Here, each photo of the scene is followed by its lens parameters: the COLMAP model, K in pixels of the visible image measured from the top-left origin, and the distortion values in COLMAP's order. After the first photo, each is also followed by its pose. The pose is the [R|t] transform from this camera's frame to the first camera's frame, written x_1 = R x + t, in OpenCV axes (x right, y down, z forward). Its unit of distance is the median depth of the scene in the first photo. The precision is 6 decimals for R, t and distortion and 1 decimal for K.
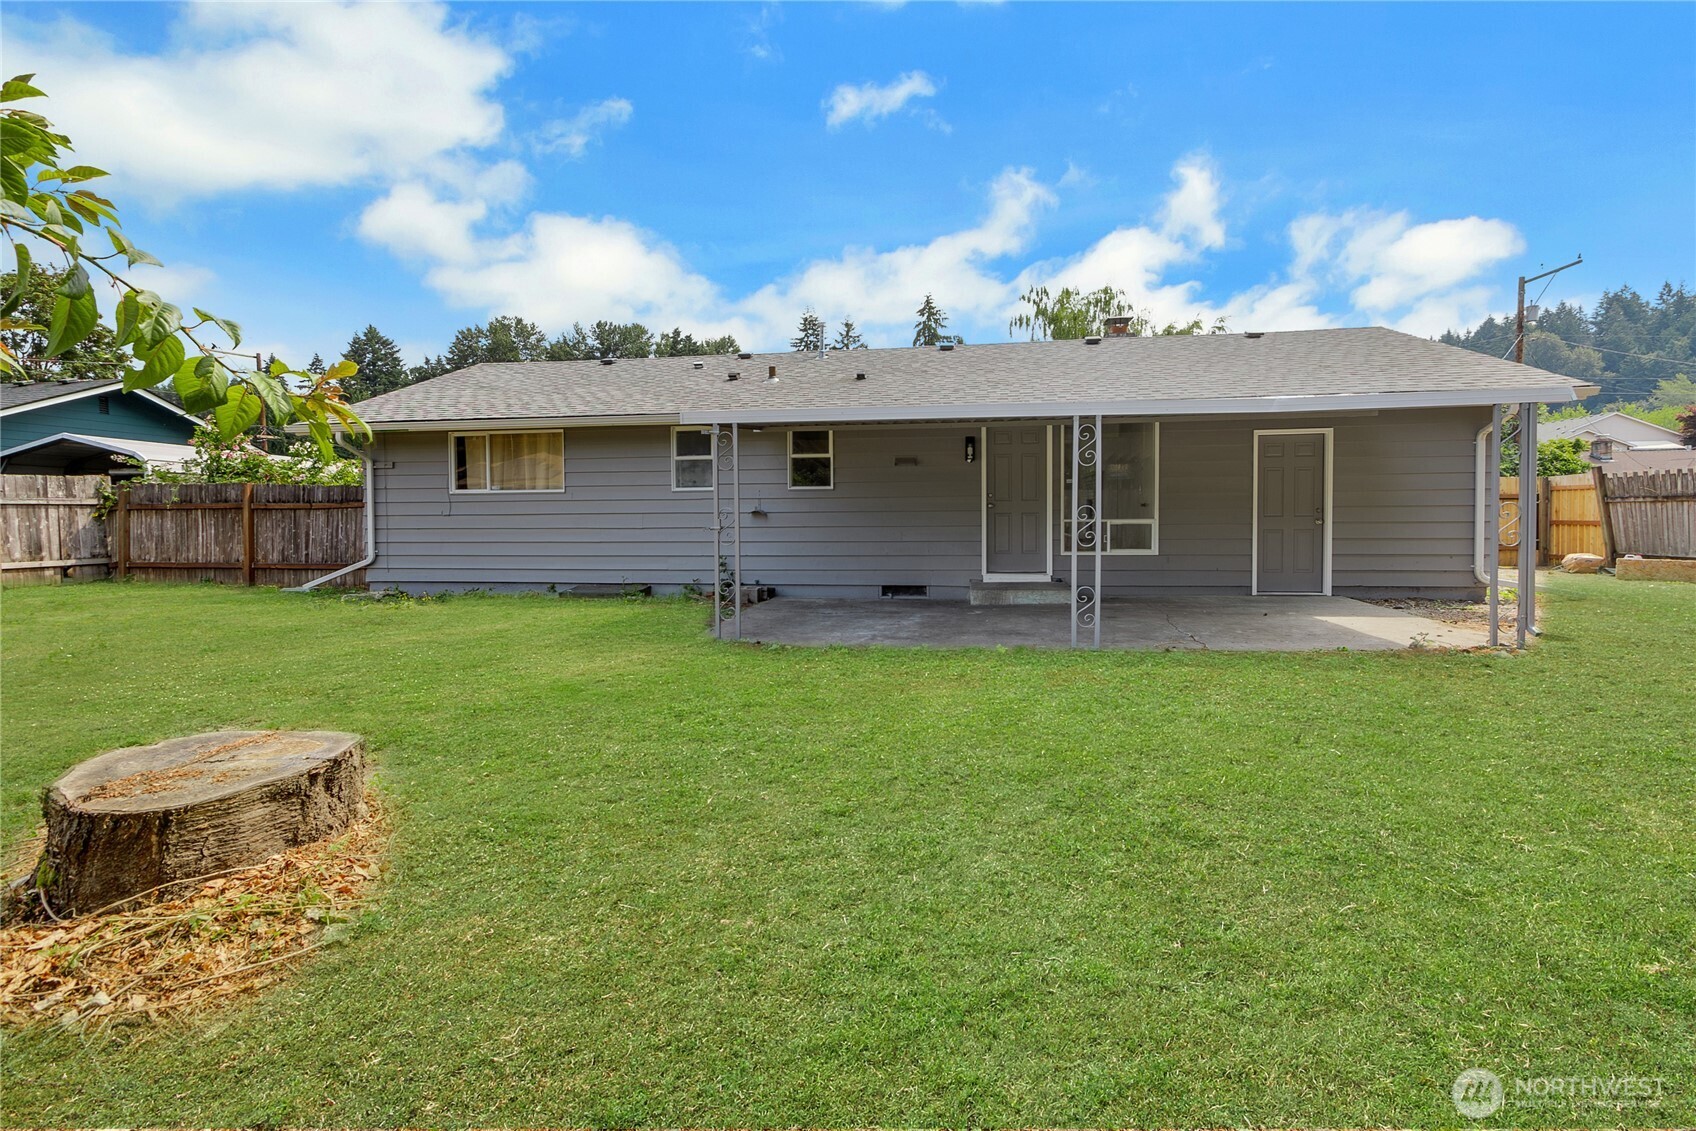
lens RADIAL K [[826.8, 0, 845.8], [0, 826.8, 545.5], [0, 0, 1]] dist [0.007654, 0.000541]
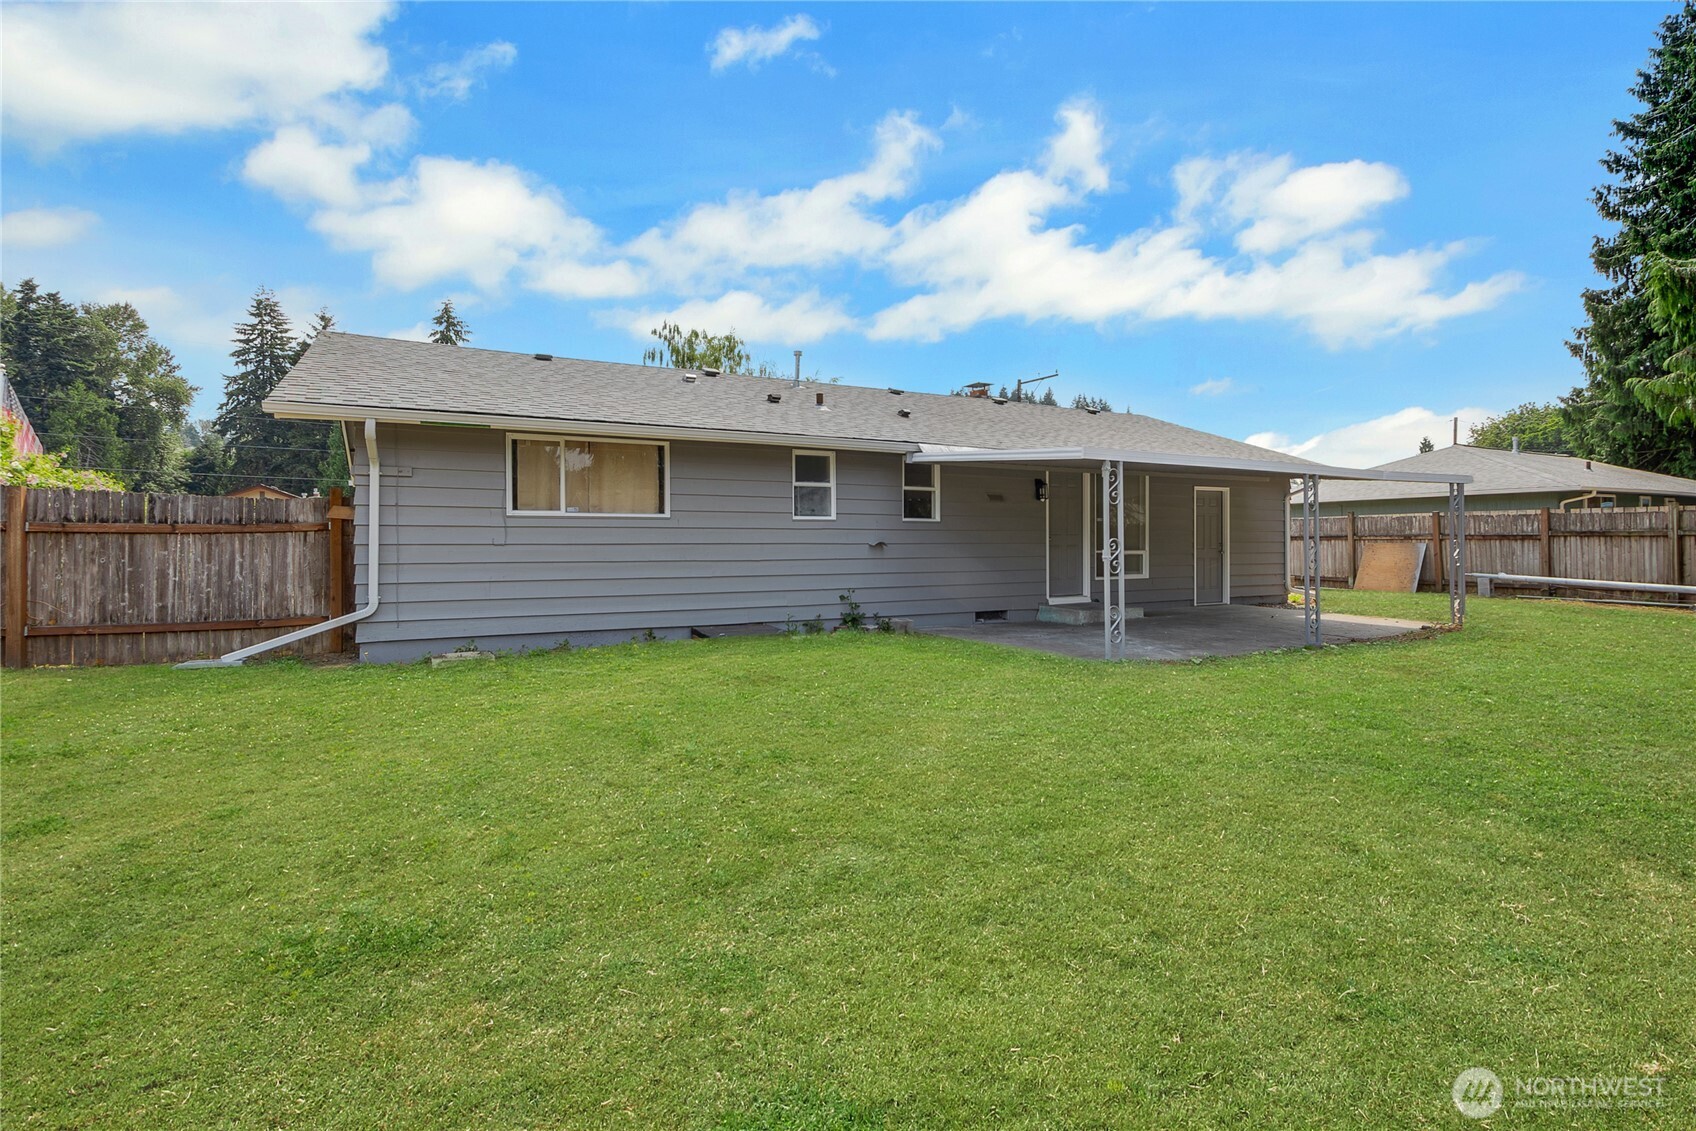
lens RADIAL K [[826.8, 0, 845.8], [0, 826.8, 545.5], [0, 0, 1]] dist [0.007654, 0.000541]
pose [[0.789571, 0.004831, 0.613640, -0.687334], [0.020023, 0.999234, -0.033631, -0.004685], [-0.613332, 0.038841, 0.788869, 0.228976]]
